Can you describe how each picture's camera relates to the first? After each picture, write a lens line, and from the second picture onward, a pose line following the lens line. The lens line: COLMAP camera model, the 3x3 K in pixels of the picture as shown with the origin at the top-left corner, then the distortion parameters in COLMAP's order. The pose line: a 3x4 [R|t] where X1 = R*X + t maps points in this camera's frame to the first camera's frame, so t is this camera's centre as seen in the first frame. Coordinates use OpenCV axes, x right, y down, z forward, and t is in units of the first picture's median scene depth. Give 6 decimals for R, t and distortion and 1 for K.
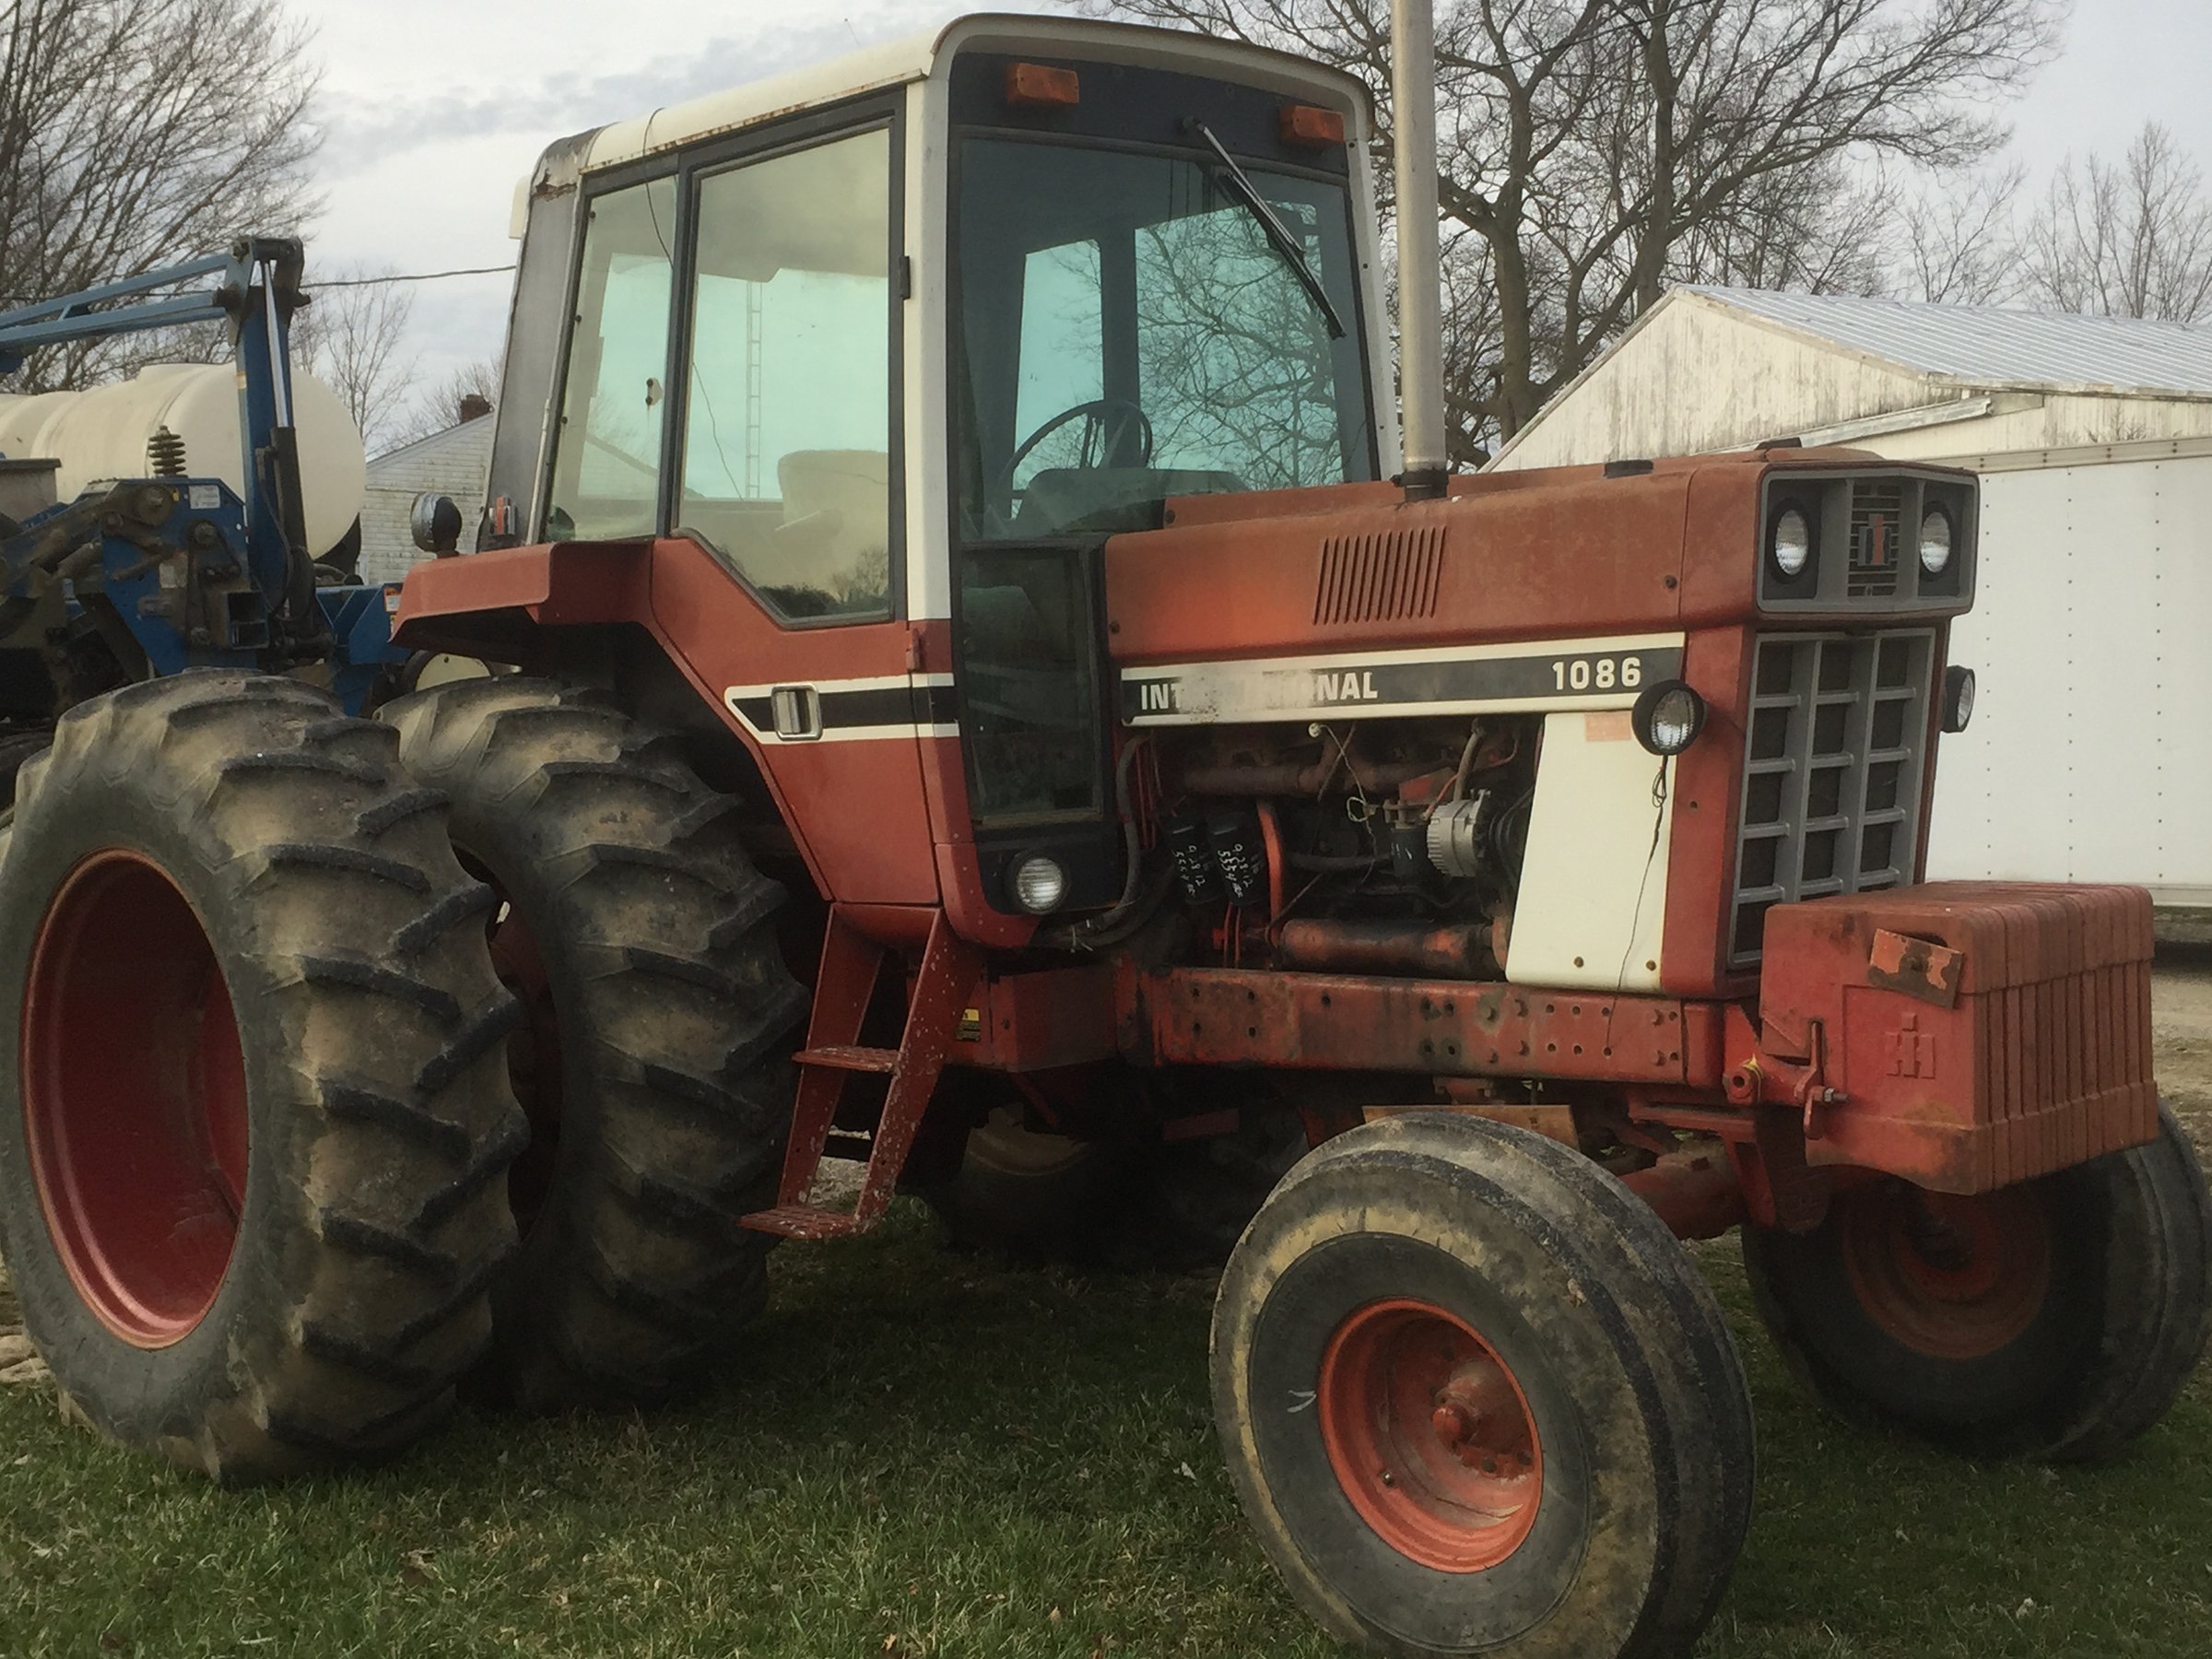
lens RADIAL K [[2987.2, 0, 1118.2], [0, 2987.2, 826.9], [0, 0, 1]] dist [0.041559, 0.089962]
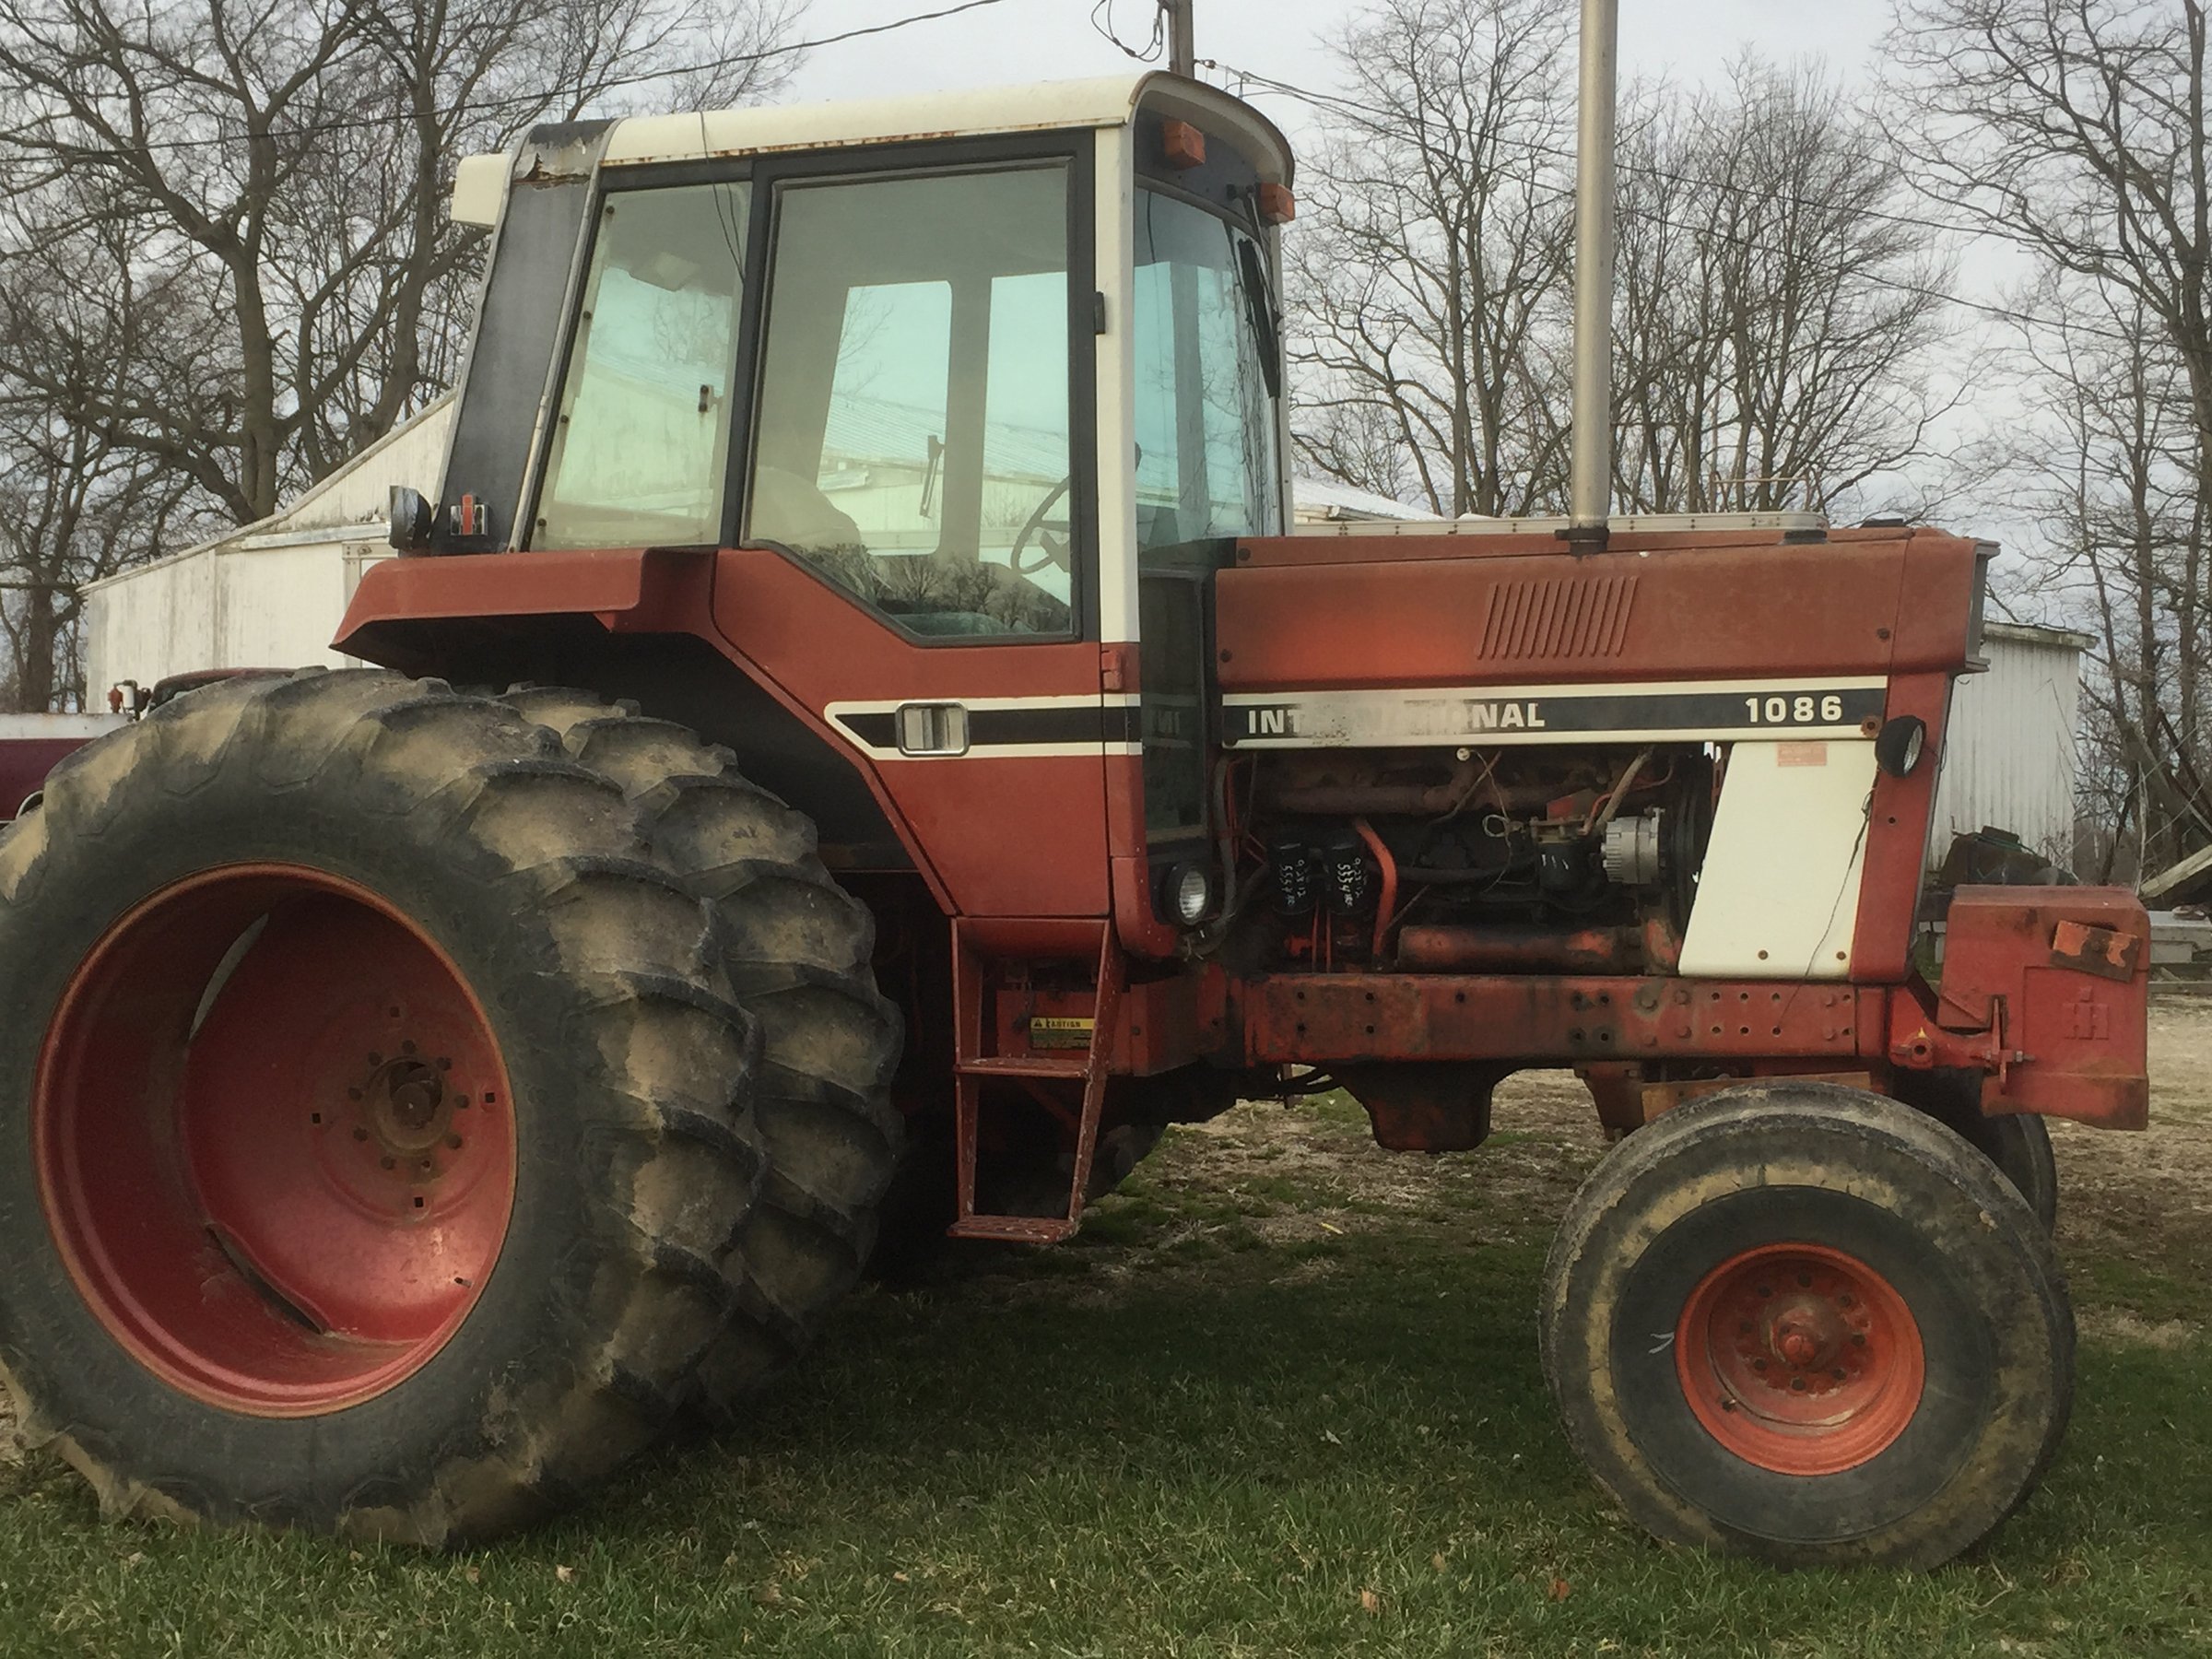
lens RADIAL K [[2987.2, 0, 1118.2], [0, 2987.2, 826.9], [0, 0, 1]] dist [0.041559, 0.089962]
pose [[0.868865, 0.006213, 0.495010, -0.597611], [0.002820, 0.999843, -0.017500, 0.013753], [-0.495041, 0.016601, 0.868711, 0.098059]]
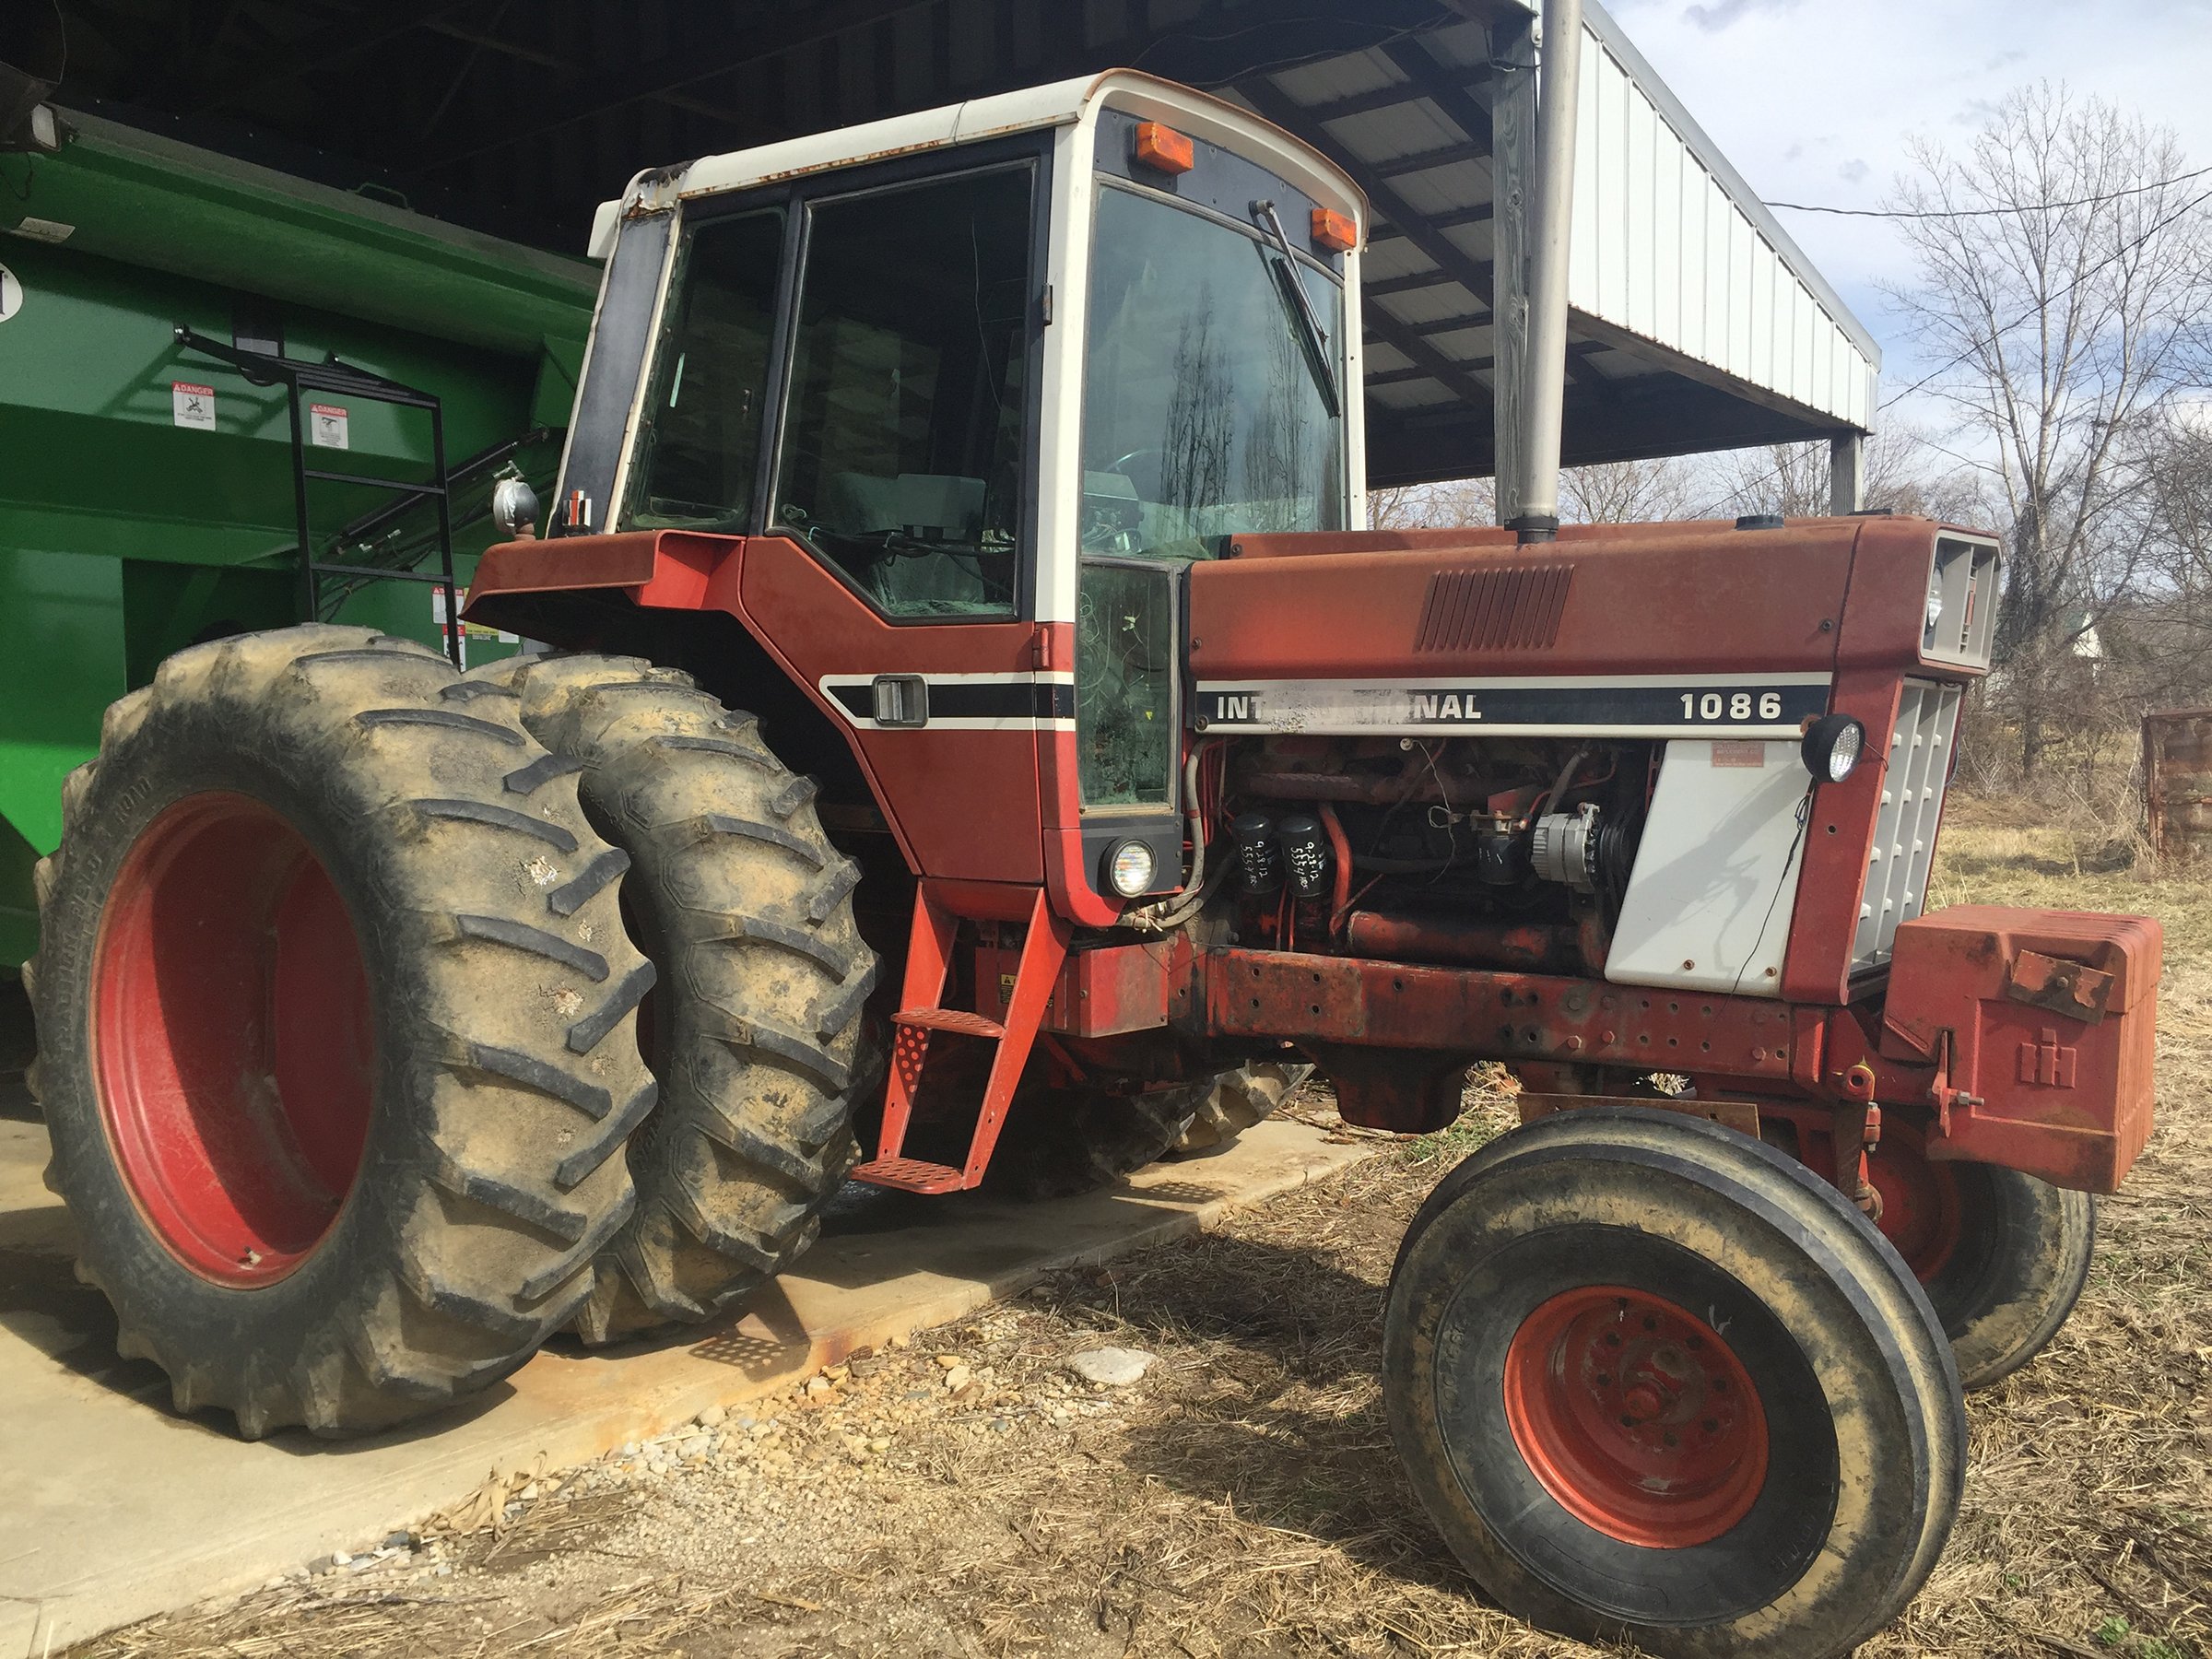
lens RADIAL K [[1926.9, 0, 1115.8], [0, 1926.9, 827.0], [0, 0, 1]] dist [0.070674, -0.085334]
pose [[0.974496, 0.051296, 0.218464, -0.197045], [-0.050815, 0.998677, -0.007823, 0.009714], [-0.218577, -0.003478, 0.975814, 0.318773]]
